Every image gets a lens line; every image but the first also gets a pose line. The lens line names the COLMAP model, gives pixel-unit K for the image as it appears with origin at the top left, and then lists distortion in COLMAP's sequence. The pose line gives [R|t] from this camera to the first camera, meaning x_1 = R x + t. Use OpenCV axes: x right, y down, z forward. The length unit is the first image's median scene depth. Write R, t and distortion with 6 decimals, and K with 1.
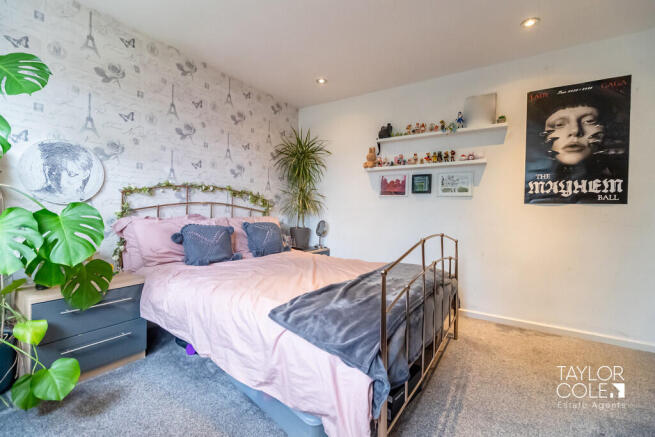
lens RADIAL K [[289.2, 0, 328.7], [0, 289.2, 216.6], [0, 0, 1]] dist [-0.001801, -0.001287]
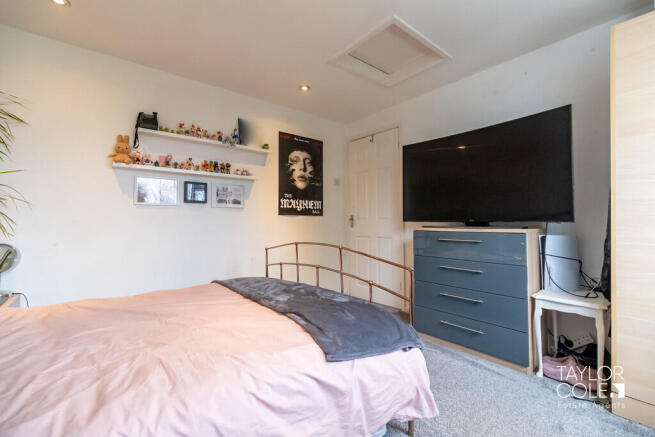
lens RADIAL K [[289.2, 0, 327.9], [0, 289.2, 216.9], [0, 0, 1]] dist [-0.001801, -0.001287]
pose [[0.291301, -0.002673, 0.956628, -0.508336], [0.027807, 0.999597, -0.005674, -0.023381], [-0.956227, 0.028254, 0.291258, 0.403591]]
